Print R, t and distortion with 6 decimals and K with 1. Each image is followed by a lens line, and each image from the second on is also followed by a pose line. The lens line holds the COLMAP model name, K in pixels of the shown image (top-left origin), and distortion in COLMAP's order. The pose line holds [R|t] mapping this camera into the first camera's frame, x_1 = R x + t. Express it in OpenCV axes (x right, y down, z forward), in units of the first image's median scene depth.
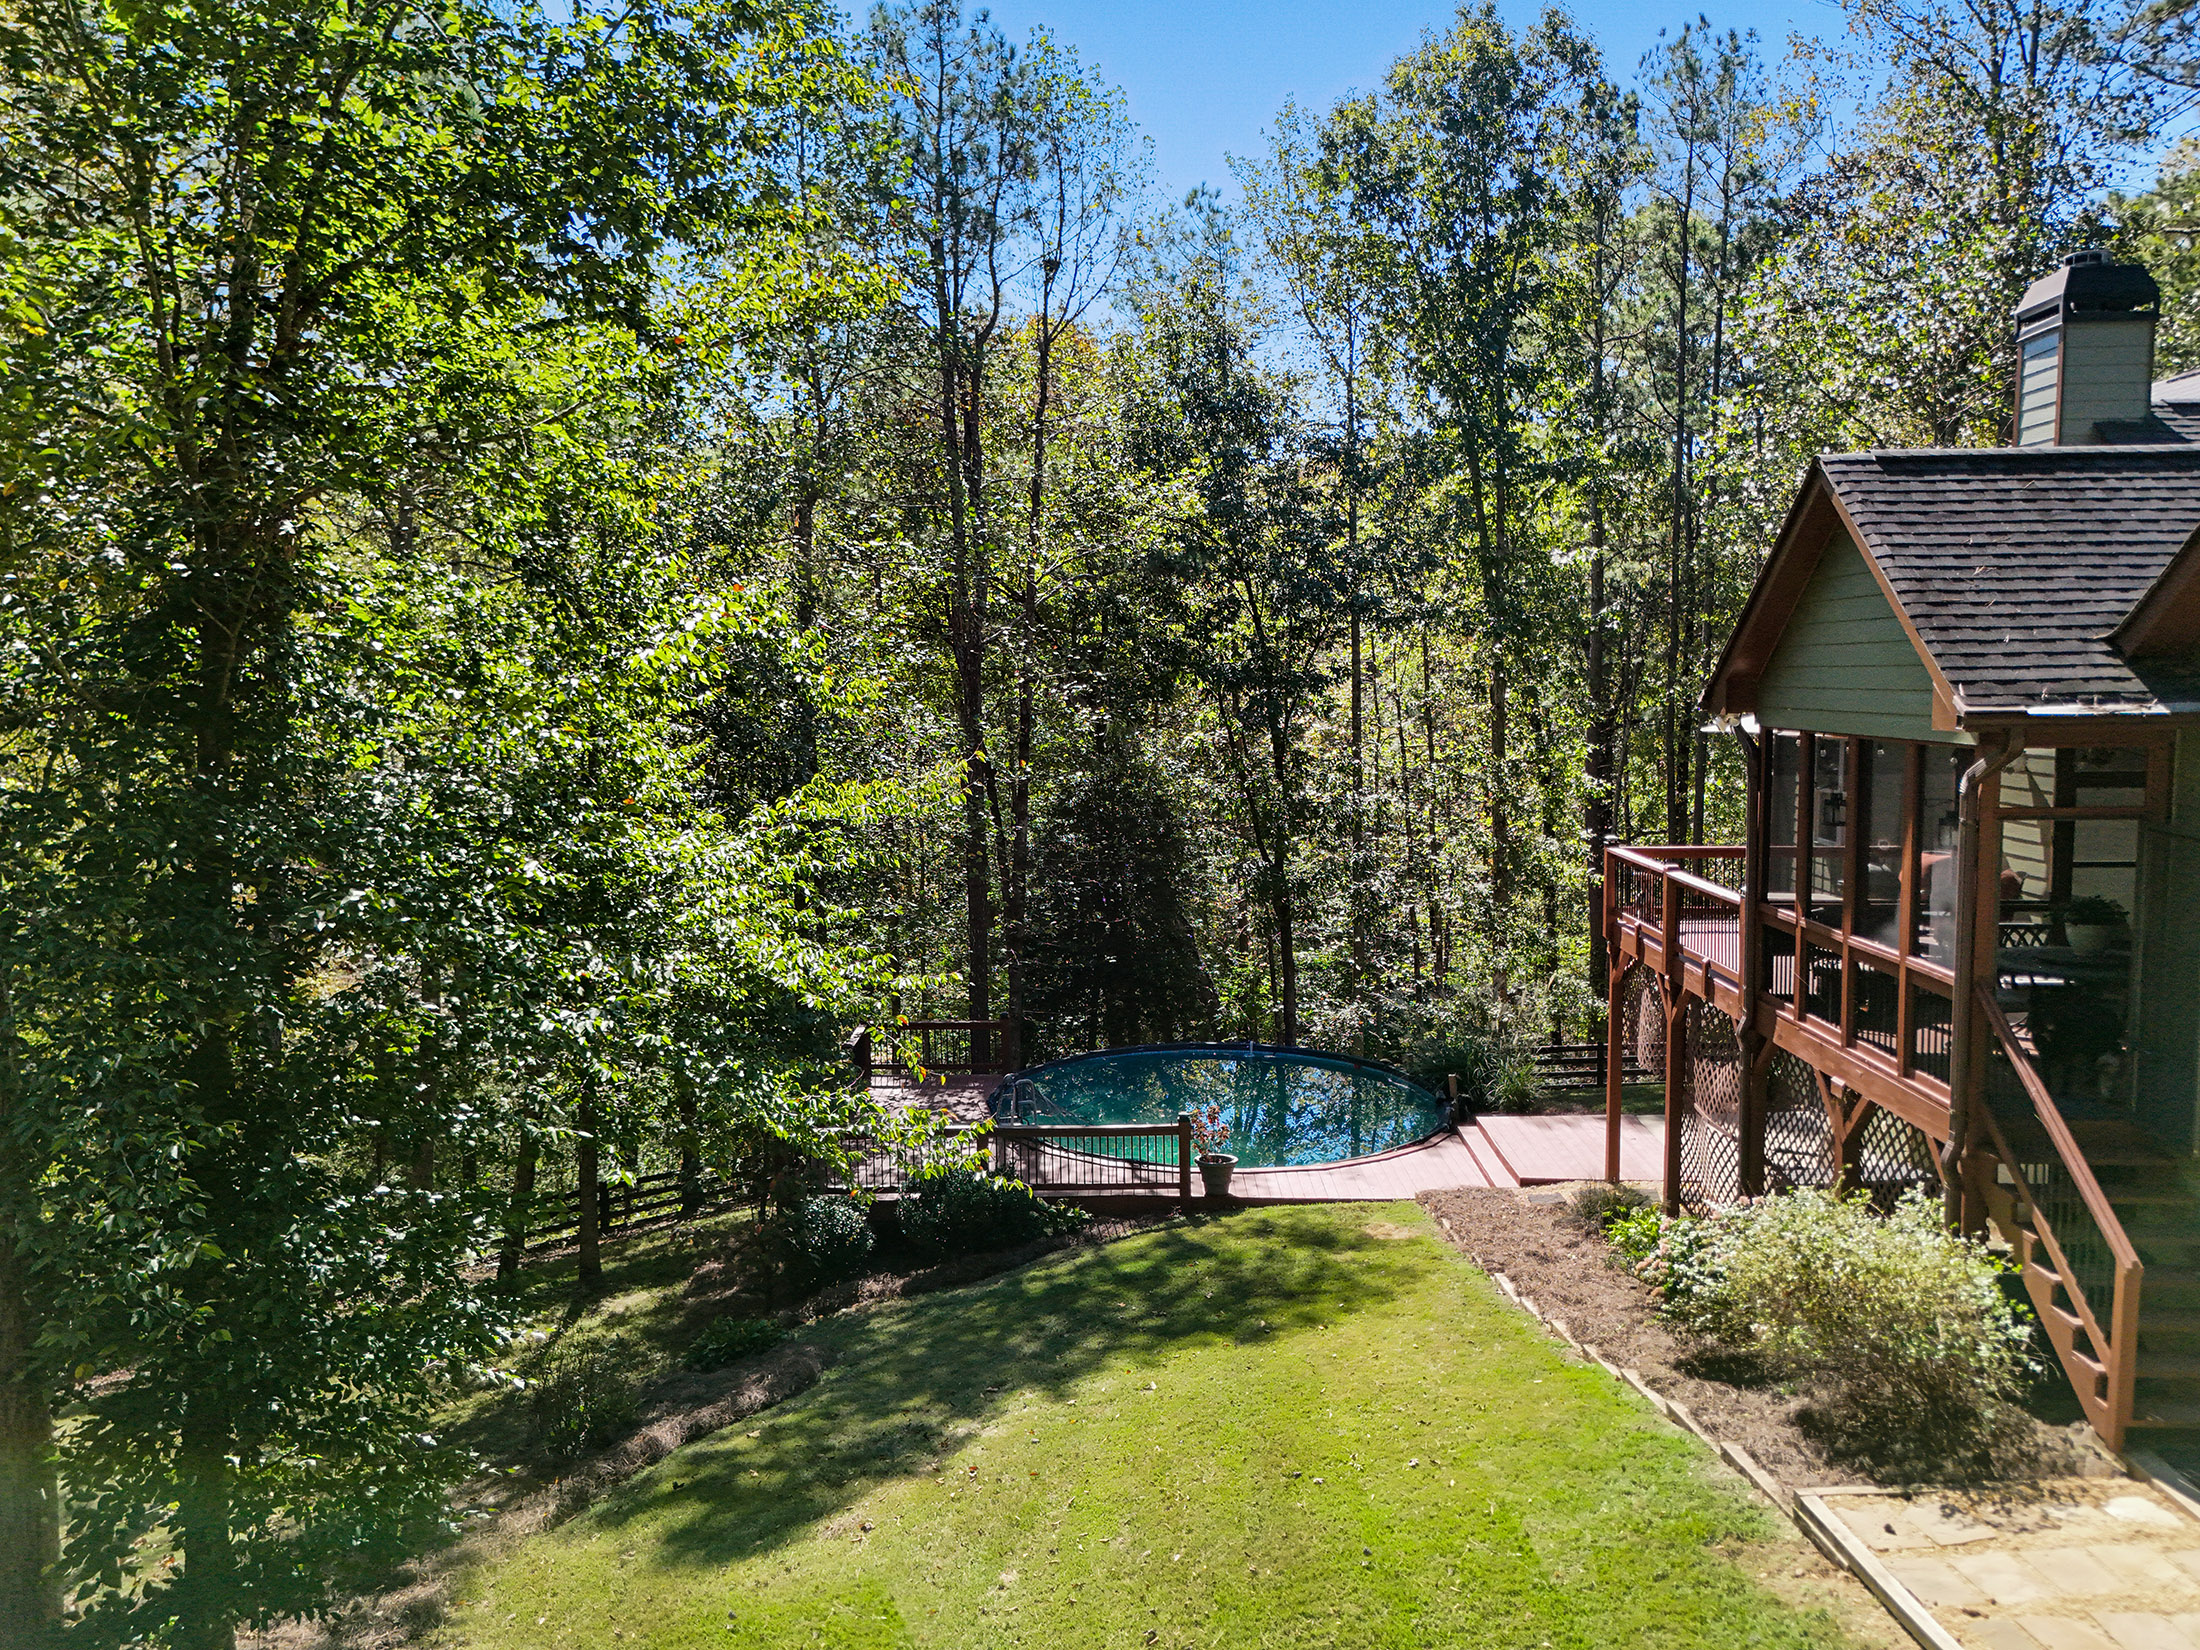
lens RADIAL K [[1666.6, 0, 1123.1], [0, 1666.6, 865.2], [0, 0, 1]] dist [0.041034, -0.014191]
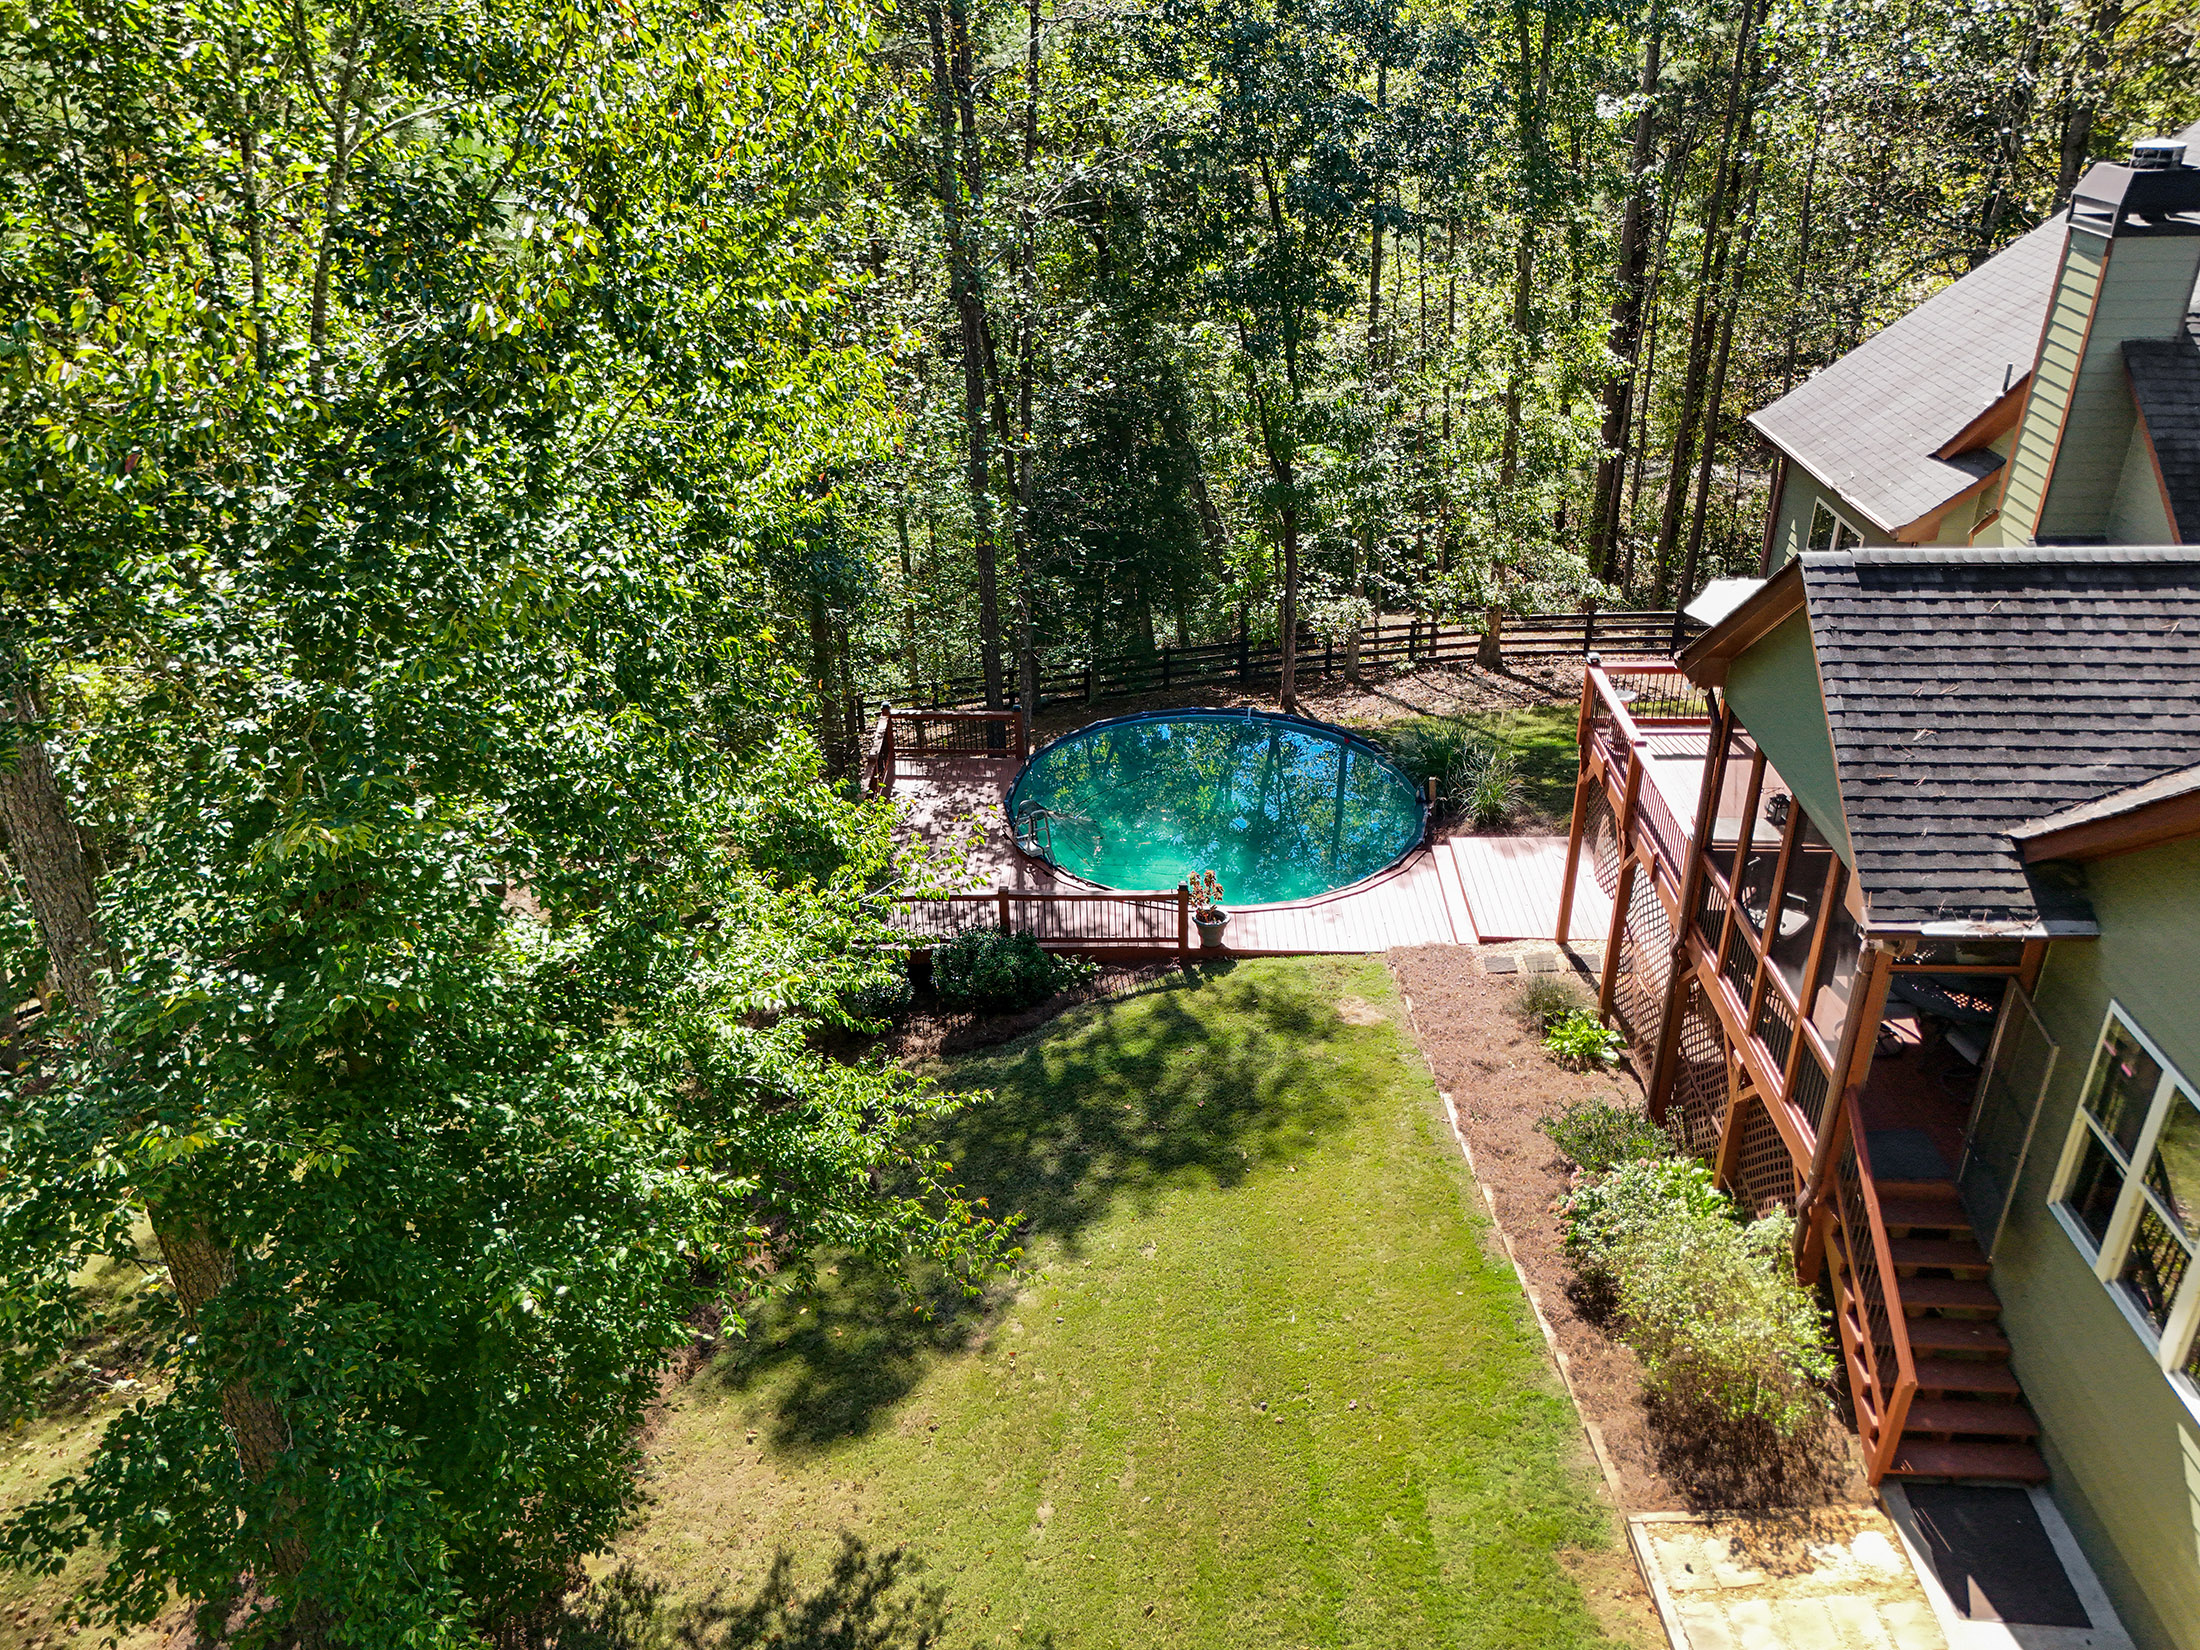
lens RADIAL K [[1666.6, 0, 1097.6], [0, 1666.6, 844.2], [0, 0, 1]] dist [0.041034, -0.014191]
pose [[0.999866, 0.003400, -0.016011, -0.003395], [0.002948, 0.924761, 0.380536, -0.369027], [0.016100, -0.380533, 0.924627, -0.027551]]
